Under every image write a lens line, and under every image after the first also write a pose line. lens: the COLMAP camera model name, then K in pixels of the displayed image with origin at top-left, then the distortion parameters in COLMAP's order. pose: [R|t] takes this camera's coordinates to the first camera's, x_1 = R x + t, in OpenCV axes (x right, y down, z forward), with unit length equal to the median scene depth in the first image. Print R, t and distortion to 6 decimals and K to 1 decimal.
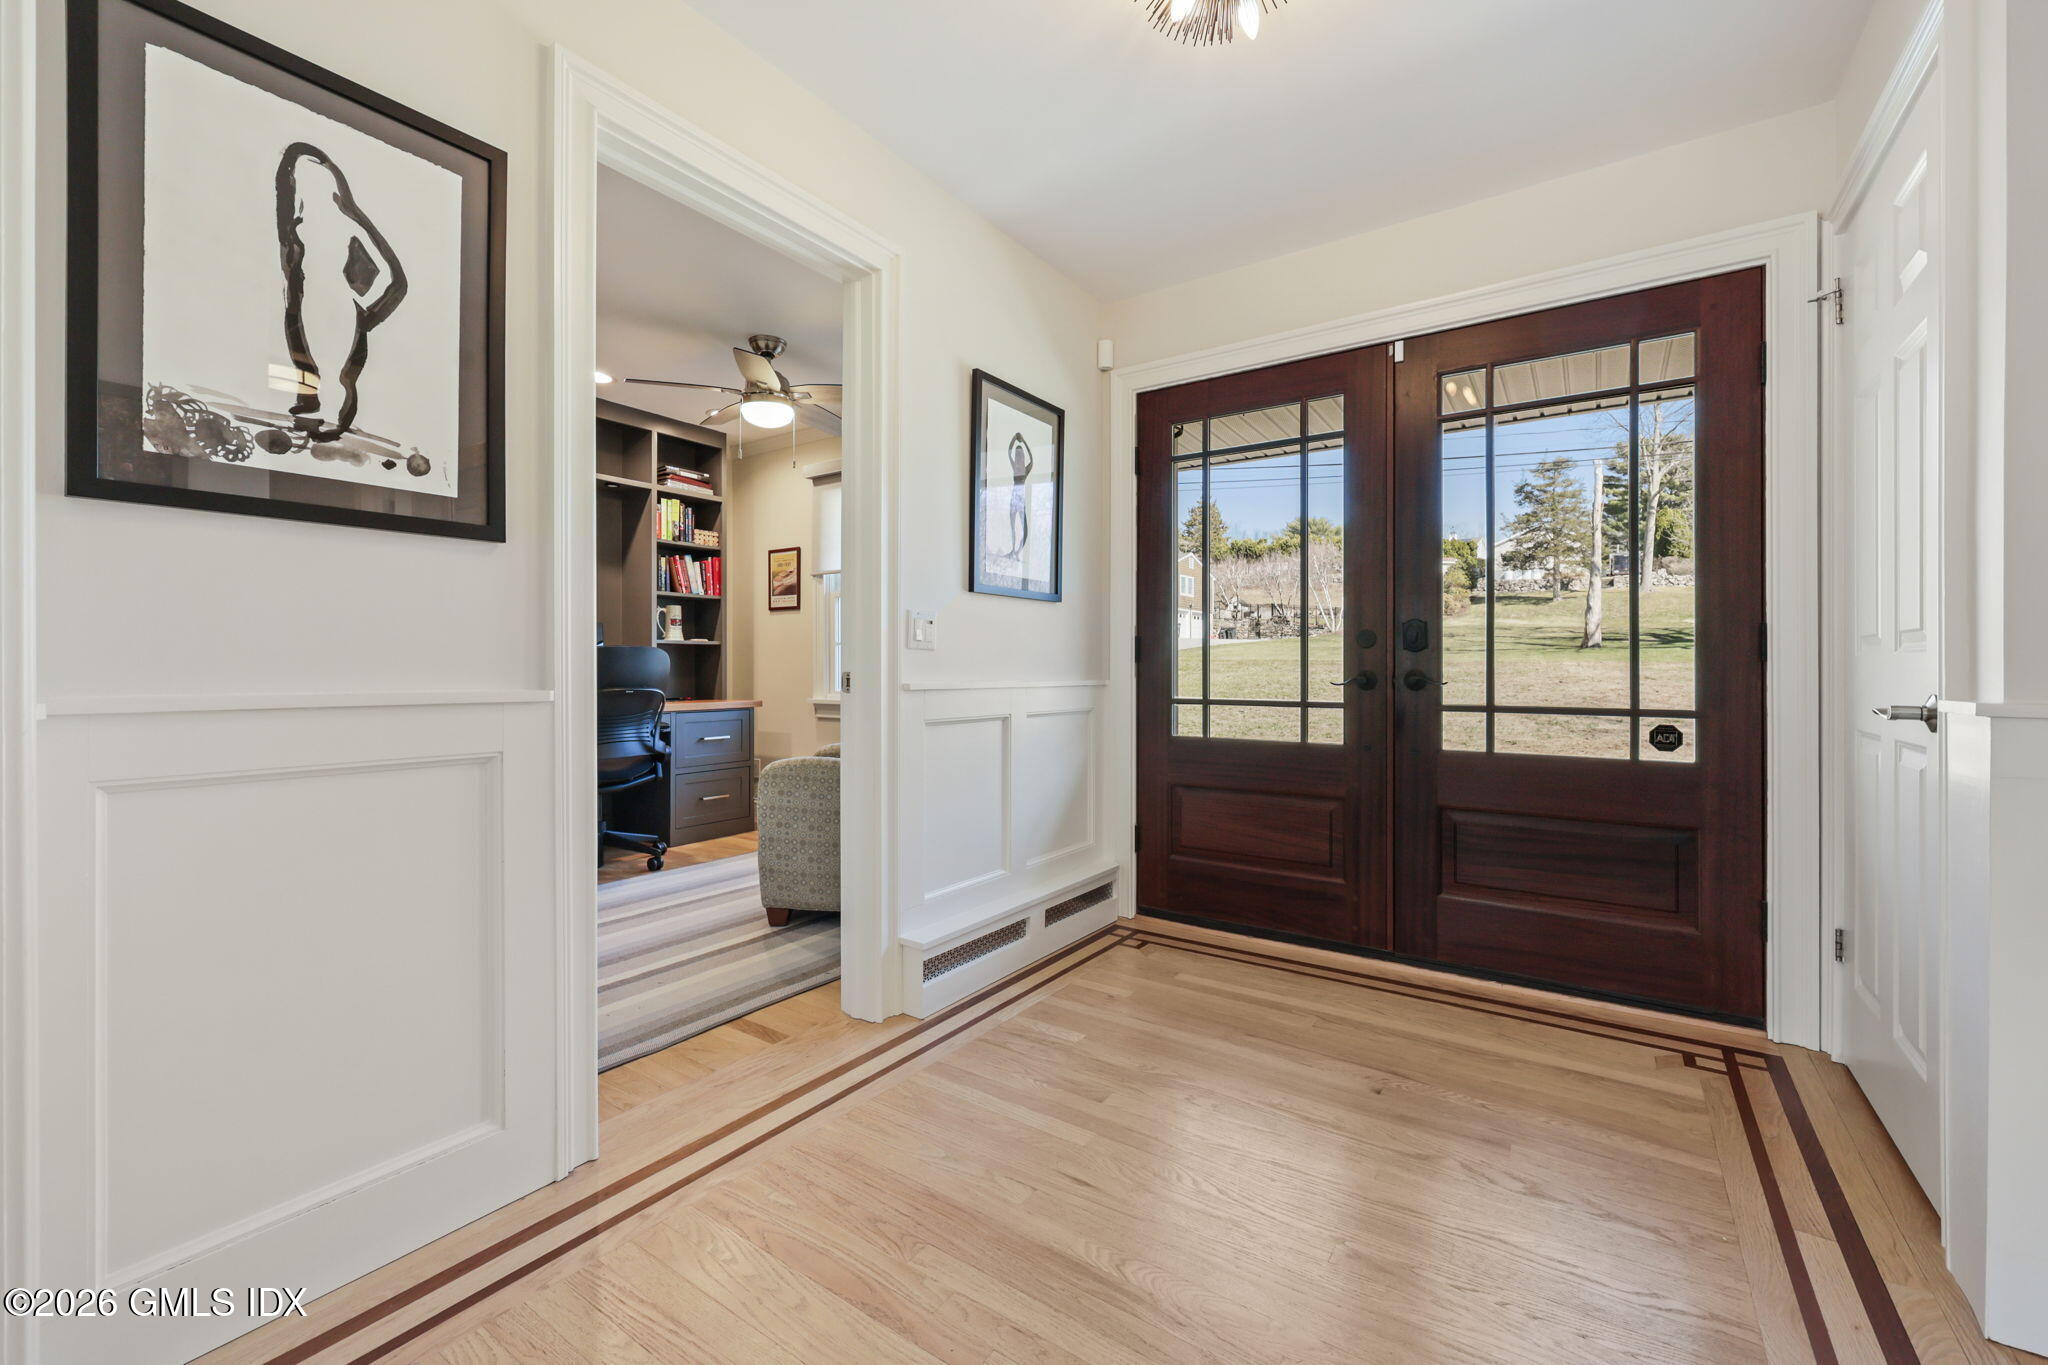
lens RADIAL K [[837.2, 0, 1020.1], [0, 837.2, 661.2], [0, 0, 1]] dist [0.001372, 0.000052]
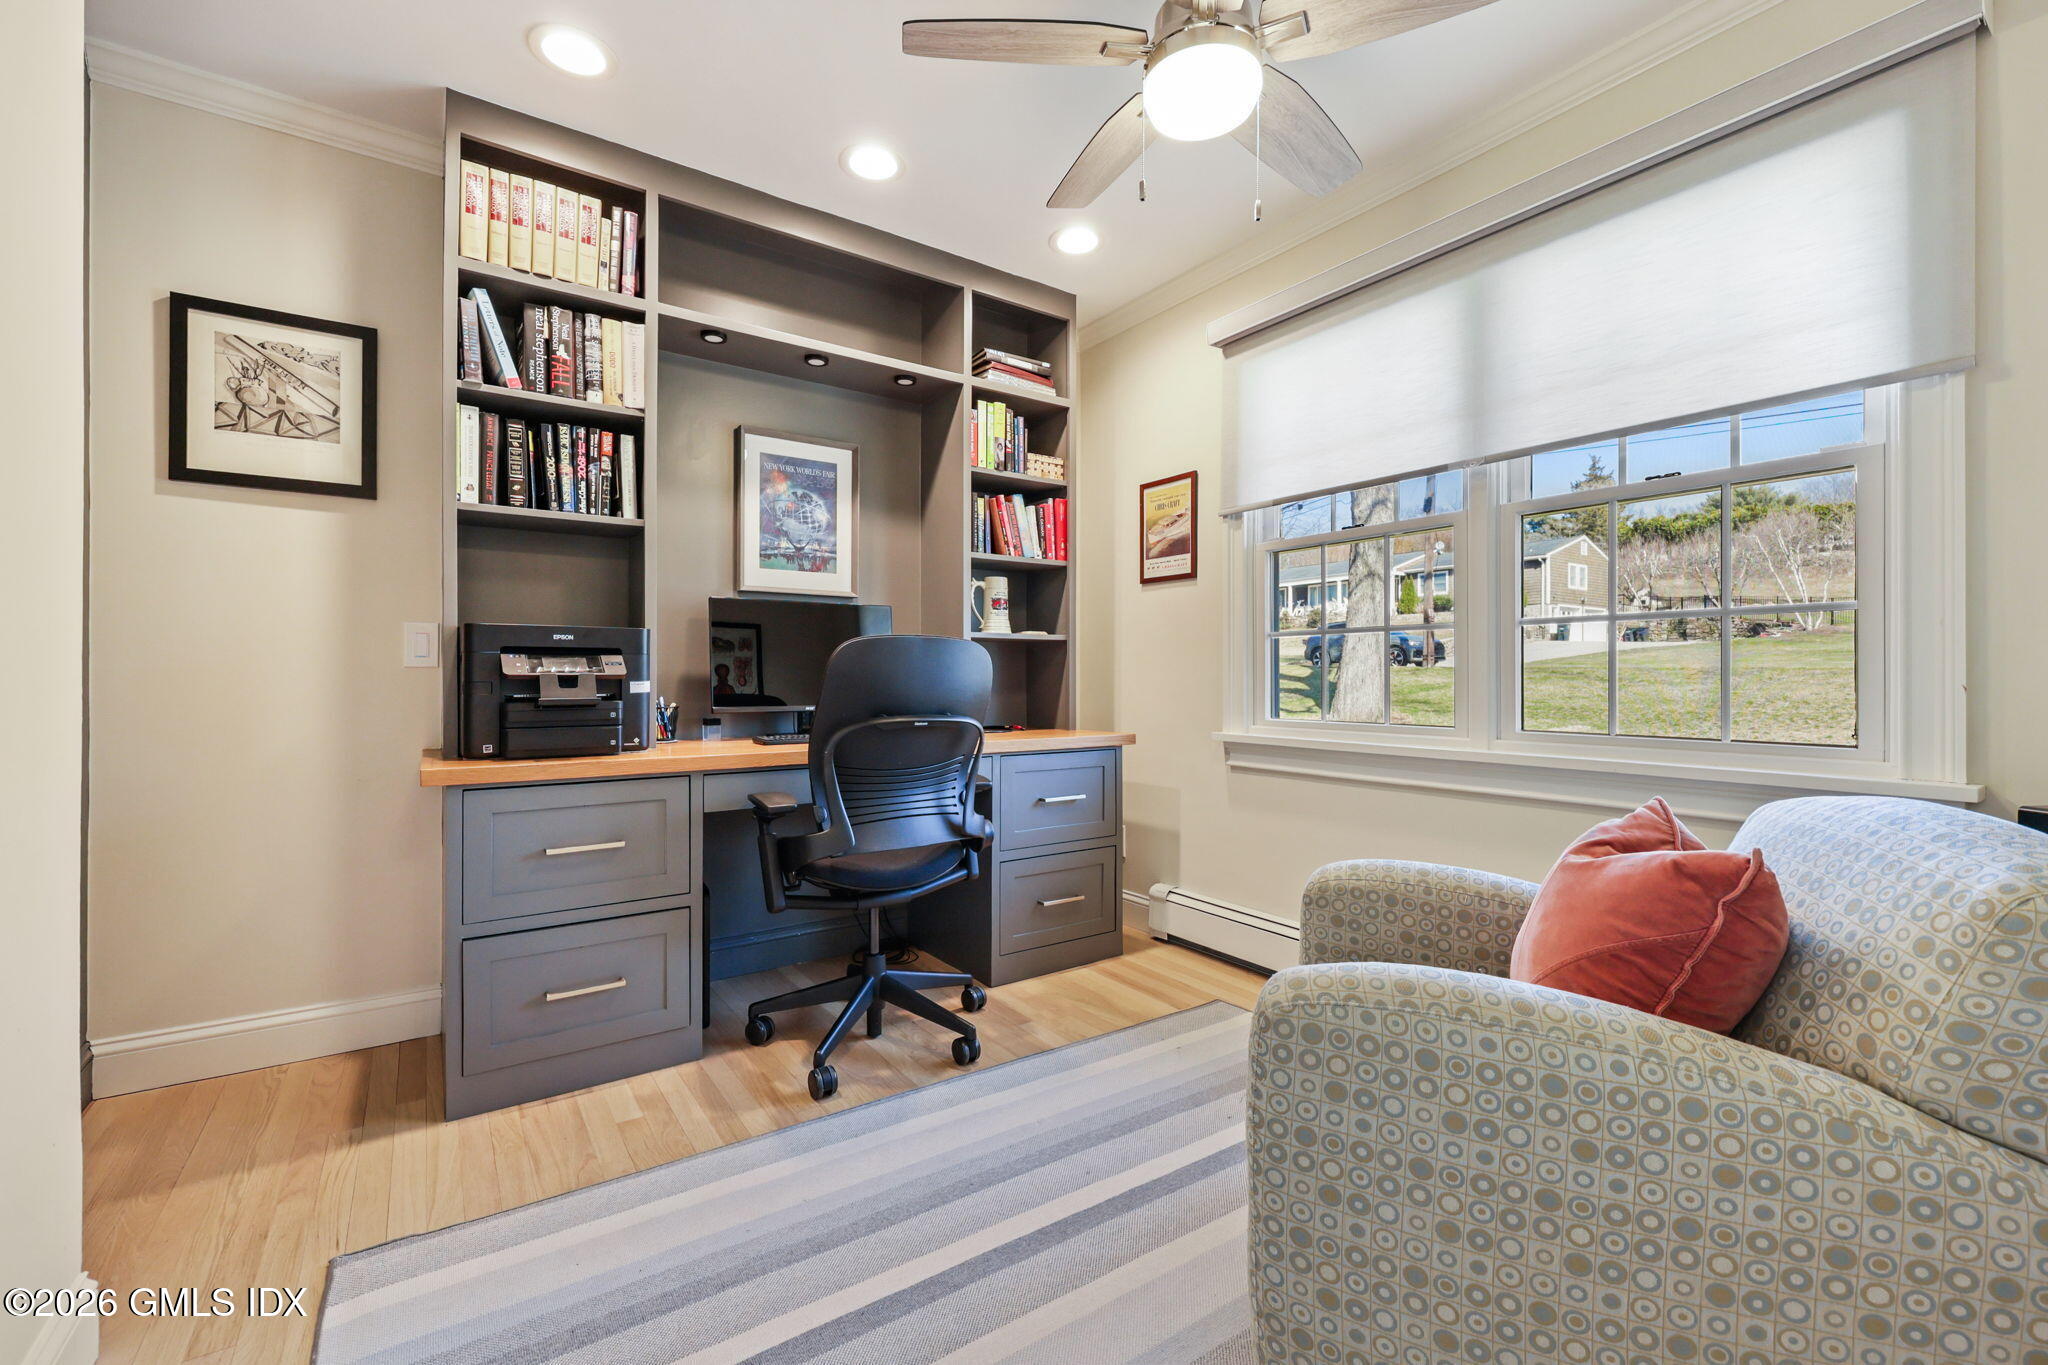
lens RADIAL K [[837.2, 0, 1020.5], [0, 837.2, 676.3], [0, 0, 1]] dist [0.001372, 0.000052]
pose [[0.937935, 0.005100, -0.346773, -0.181003], [-0.002047, 0.999956, 0.009169, 0.001359], [0.346804, -0.007890, 0.937904, 0.423405]]
